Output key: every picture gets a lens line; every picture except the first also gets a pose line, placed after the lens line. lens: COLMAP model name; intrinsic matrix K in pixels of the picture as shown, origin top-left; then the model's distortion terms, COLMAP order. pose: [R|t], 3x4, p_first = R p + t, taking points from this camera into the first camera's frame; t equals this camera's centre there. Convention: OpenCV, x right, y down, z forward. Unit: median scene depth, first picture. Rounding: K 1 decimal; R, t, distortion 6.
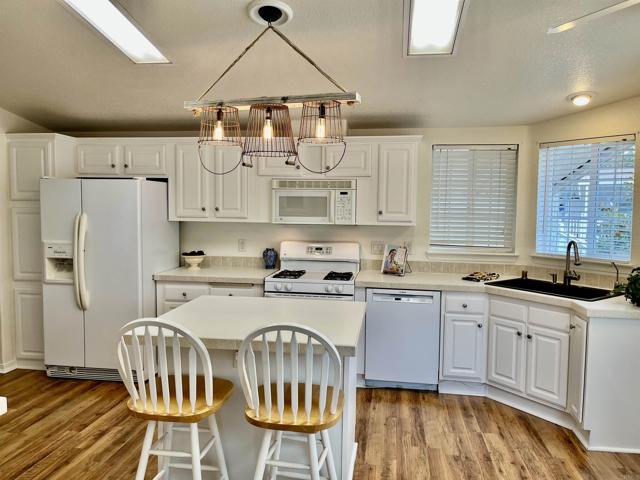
lens RADIAL K [[489.1, 0, 320.0], [0, 489.1, 240.0], [0, 0, 1]] dist [-0.003388, -0.006260]
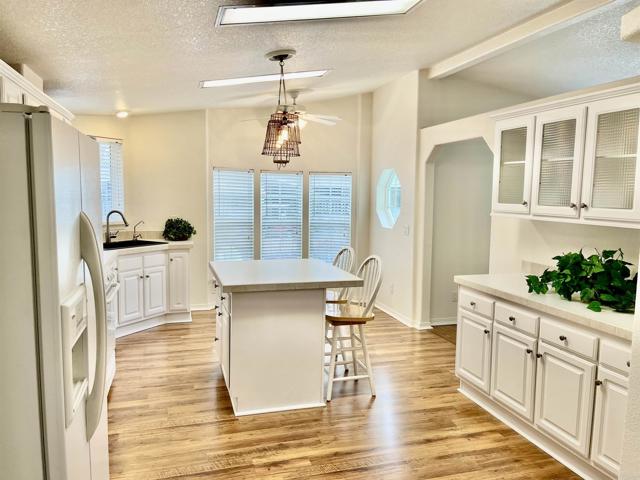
lens RADIAL K [[489.1, 0, 320.0], [0, 489.1, 240.0], [0, 0, 1]] dist [-0.003388, -0.006260]
pose [[-0.434200, -0.110137, 0.894058, -0.894476], [0.042884, 0.988845, 0.142641, -0.080233], [-0.899795, 0.100275, -0.424633, 0.932367]]
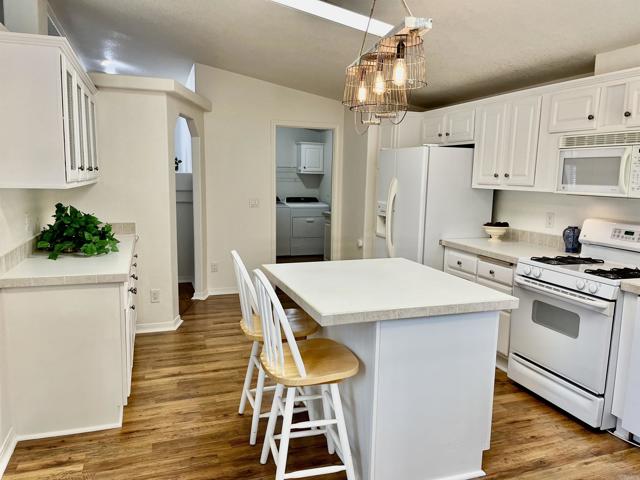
lens RADIAL K [[472.7, 0, 320.0], [0, 472.7, 240.0], [0, 0, 1]] dist [0.100842, -0.000413]
pose [[0.470266, 0.123976, -0.873773, 0.407123], [-0.075648, 0.992102, 0.100051, -0.008910], [0.879277, 0.019048, 0.475930, 0.285683]]
